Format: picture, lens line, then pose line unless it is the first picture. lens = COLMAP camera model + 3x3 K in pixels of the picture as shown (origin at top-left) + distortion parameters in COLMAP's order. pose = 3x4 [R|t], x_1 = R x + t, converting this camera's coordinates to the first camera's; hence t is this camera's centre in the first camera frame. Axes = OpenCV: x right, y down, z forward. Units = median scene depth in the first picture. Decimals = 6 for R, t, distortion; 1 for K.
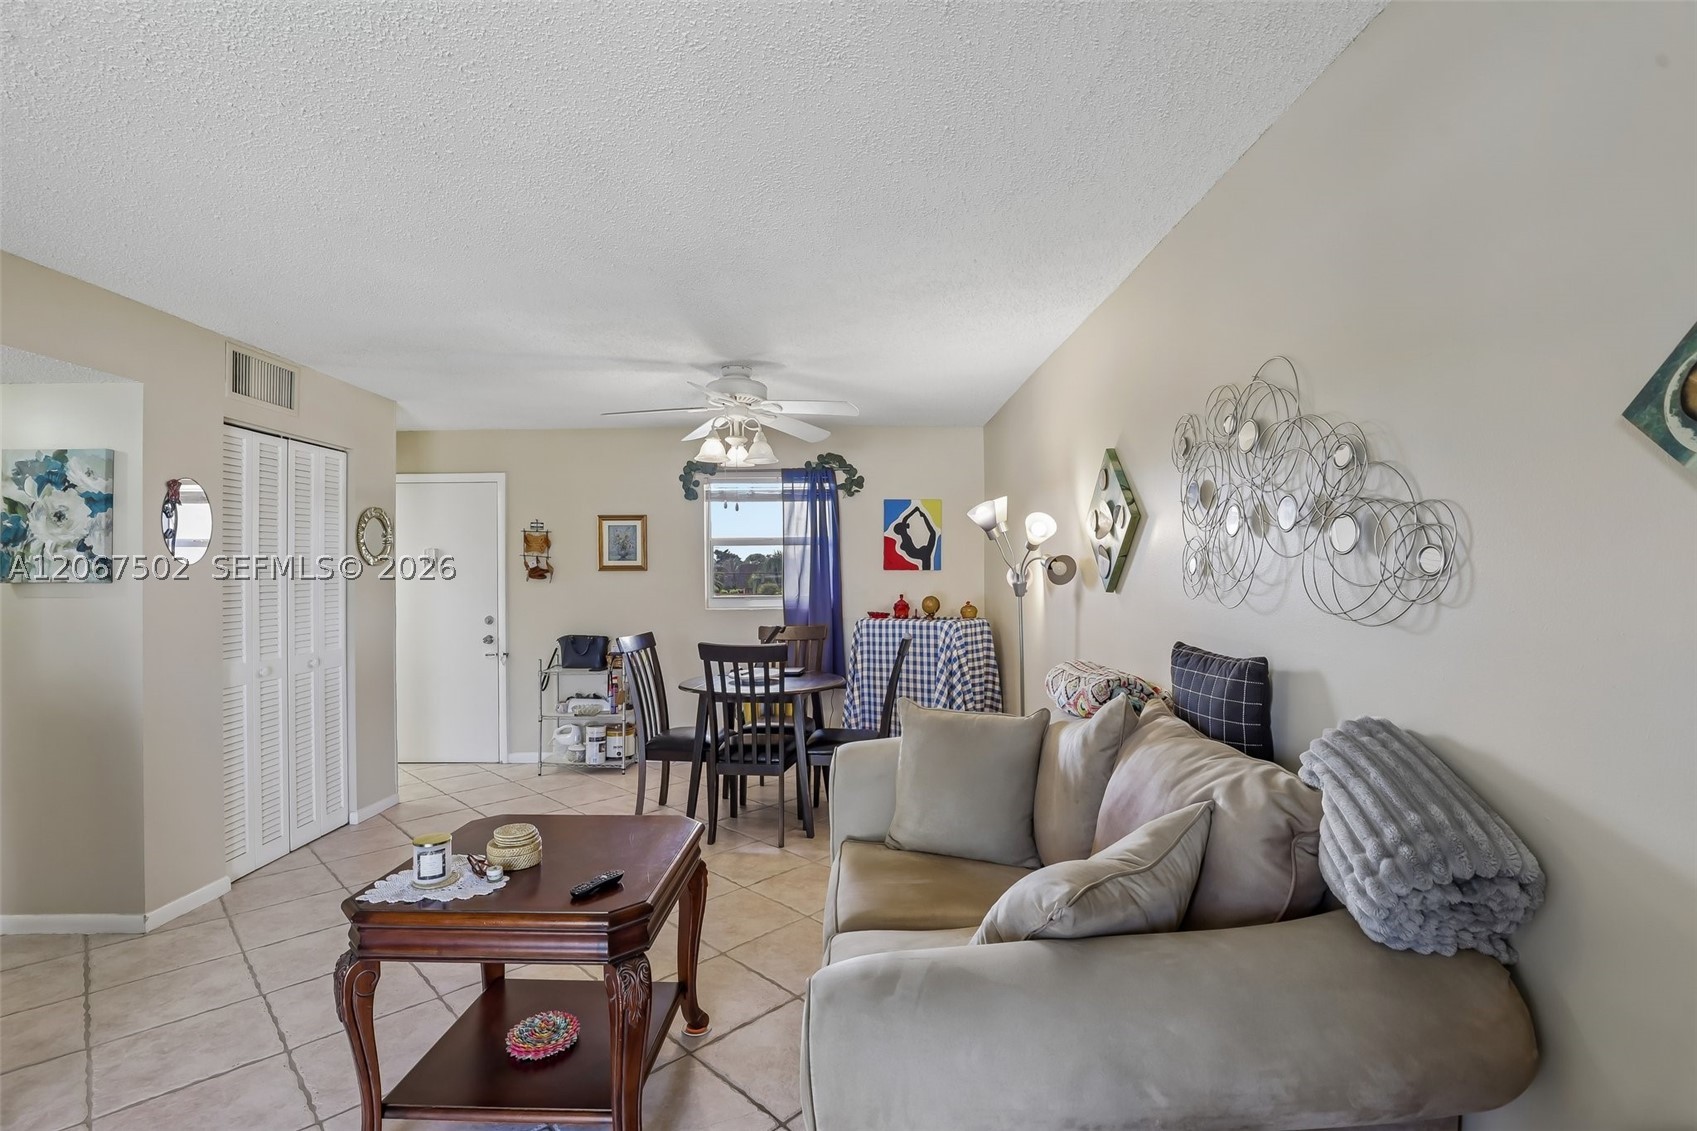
lens RADIAL K [[779.1, 0, 850.0], [0, 779.1, 568.7], [0, 0, 1]] dist [-0.037274, 0.007595]
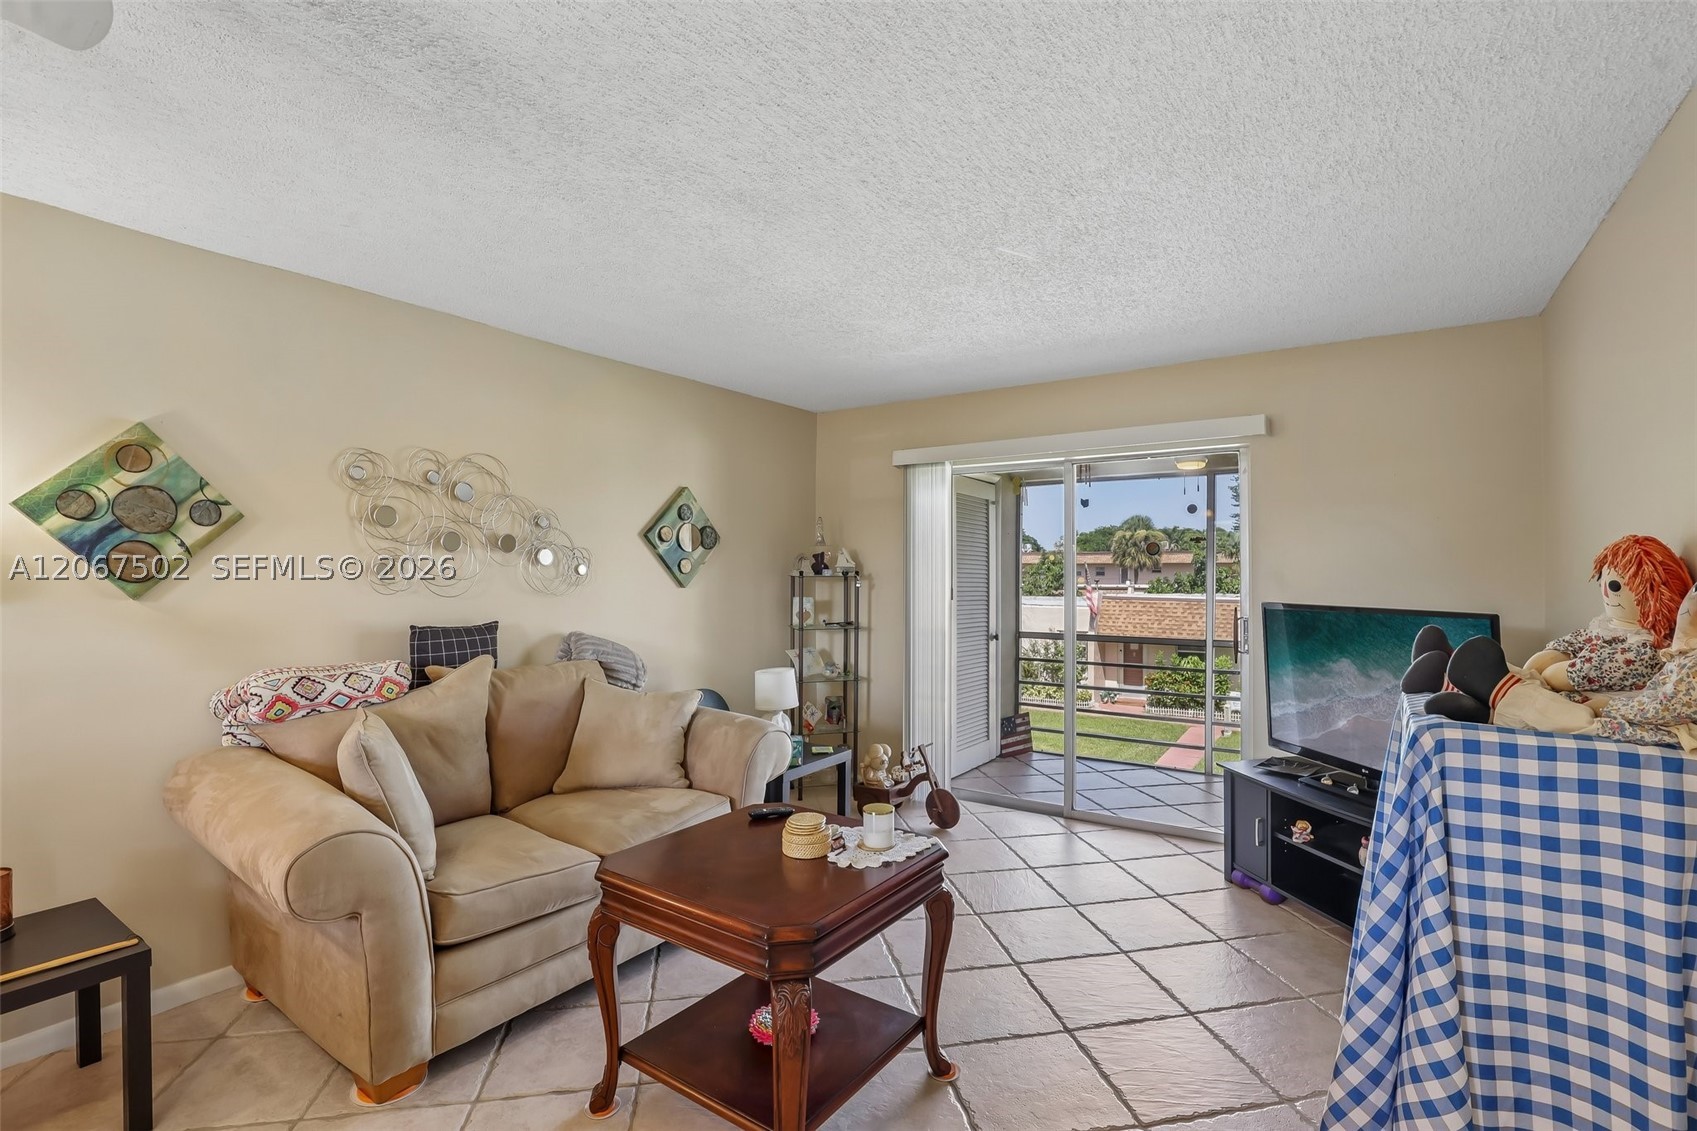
lens RADIAL K [[779.1, 0, 860.2], [0, 779.1, 564.2], [0, 0, 1]] dist [-0.037274, 0.007595]
pose [[-0.830716, 0.012979, 0.556545, -0.378150], [0.004047, 0.999843, -0.017277, 0.004862], [-0.556682, -0.012100, -0.830638, 0.644223]]
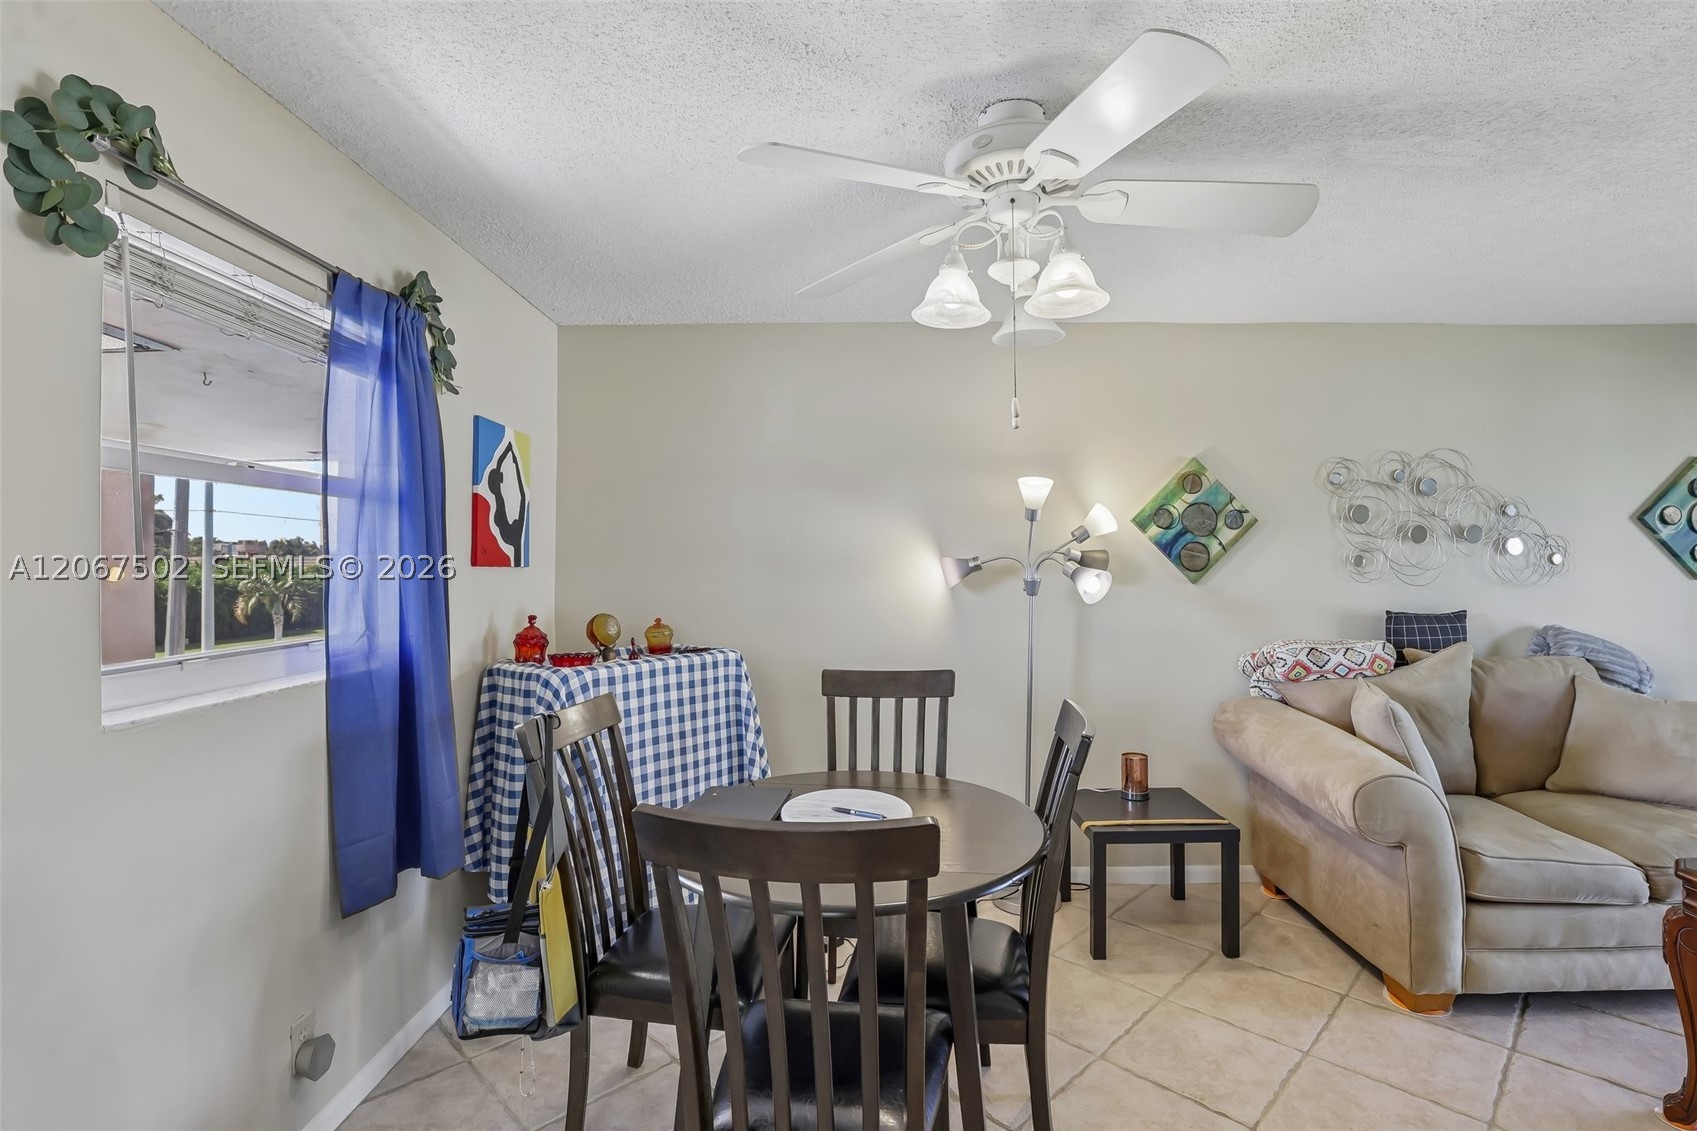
lens RADIAL K [[779.1, 0, 861.3], [0, 779.1, 552.6], [0, 0, 1]] dist [-0.037274, 0.007595]
pose [[0.007760, 0.023619, 0.999691, -0.418198], [0.002719, 0.999717, -0.023641, 0.004877], [-0.999966, 0.002902, 0.007693, 0.771930]]
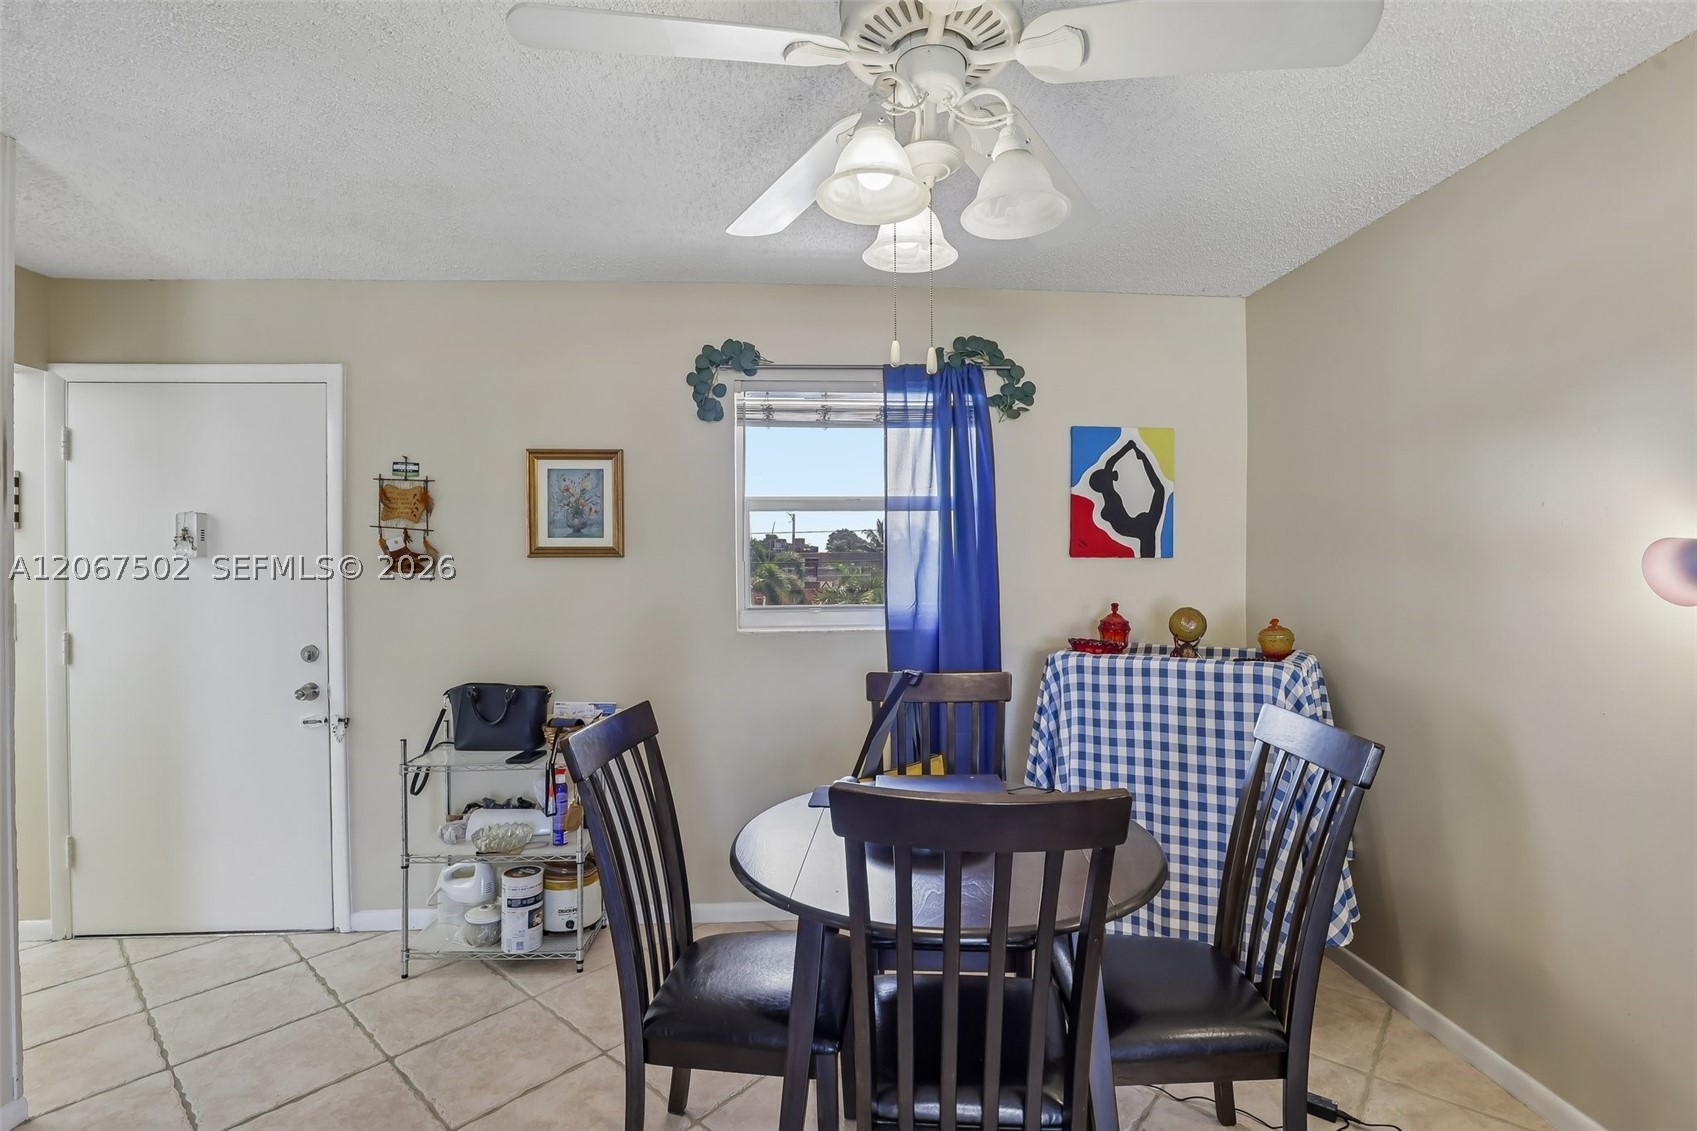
lens RADIAL K [[779.1, 0, 850.9], [0, 779.1, 566.9], [0, 0, 1]] dist [-0.037274, 0.007595]
pose [[0.998148, 0.002506, 0.060782, -0.142138], [-0.003143, 0.999941, 0.010382, 0.003187], [-0.060752, -0.010554, 0.998097, 0.476323]]
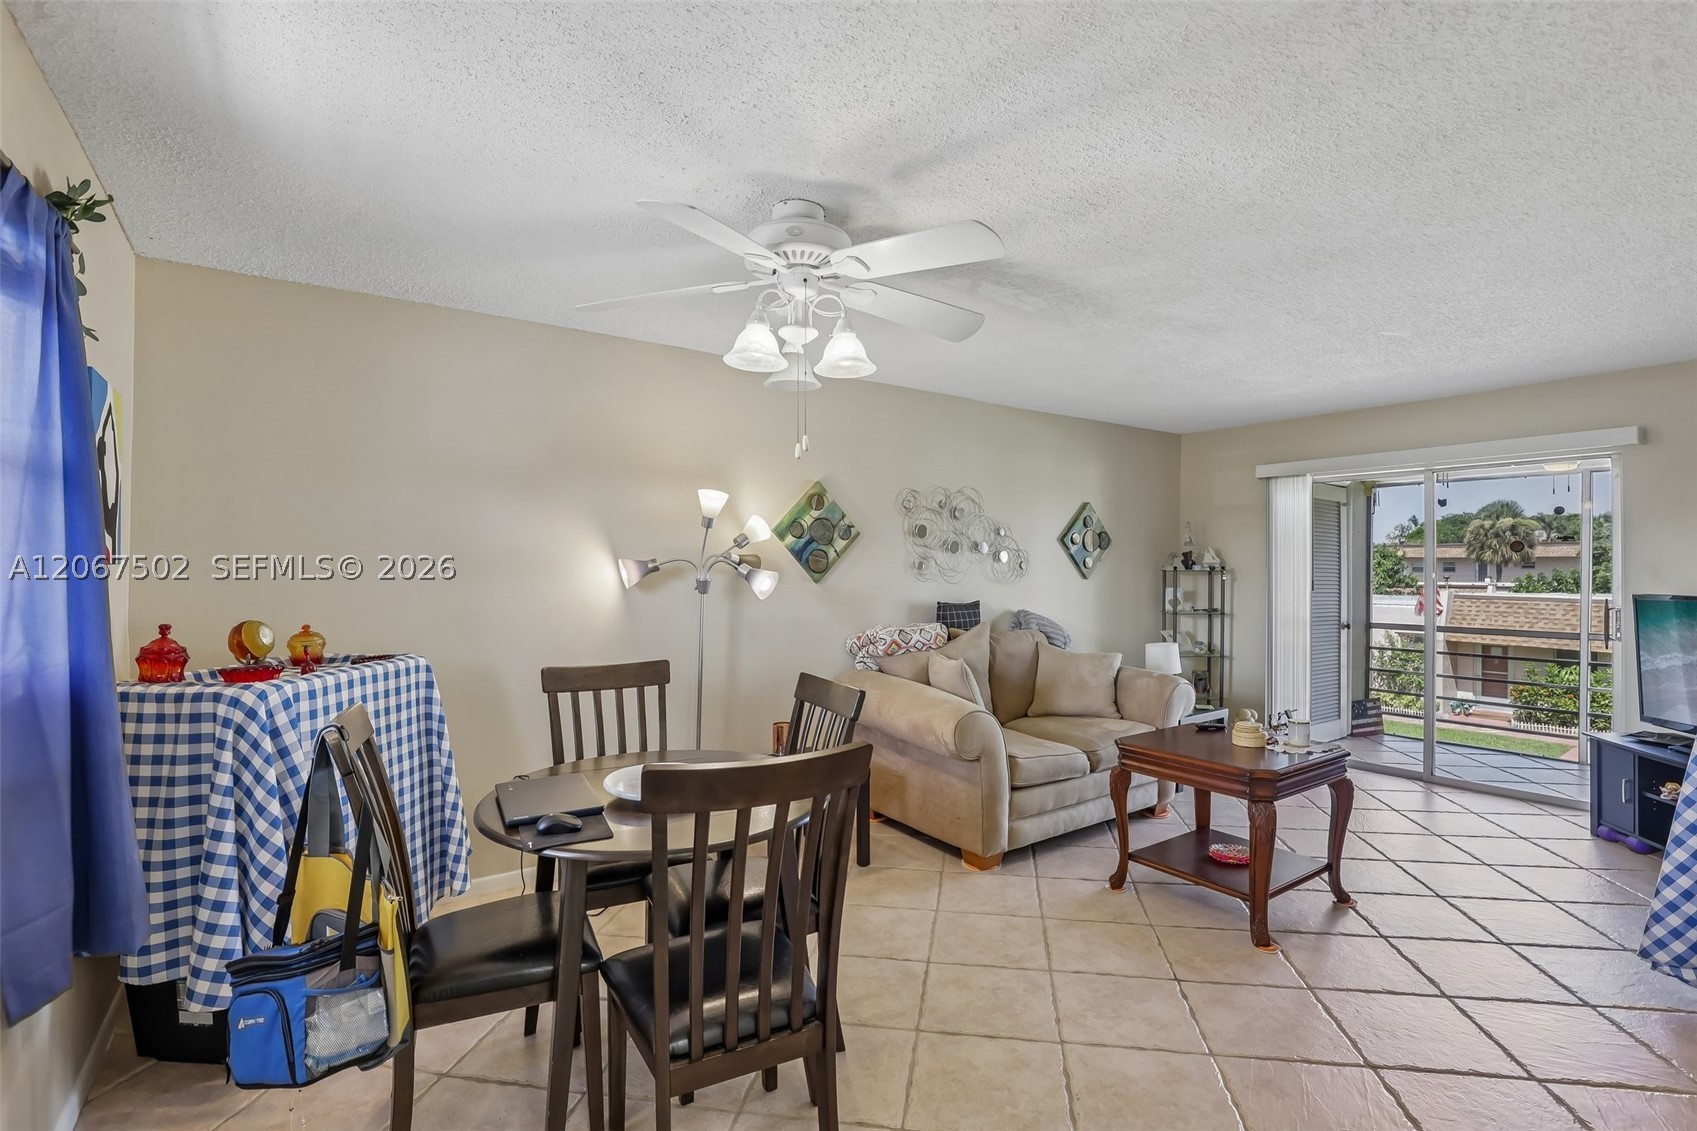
lens RADIAL K [[779.1, 0, 858.6], [0, 779.1, 565.4], [0, 0, 1]] dist [-0.037274, 0.007595]
pose [[-0.583577, 0.009993, 0.811997, -0.448104], [0.001428, 0.999935, -0.011279, 0.007213], [-0.812057, -0.005423, -0.583553, 0.921421]]
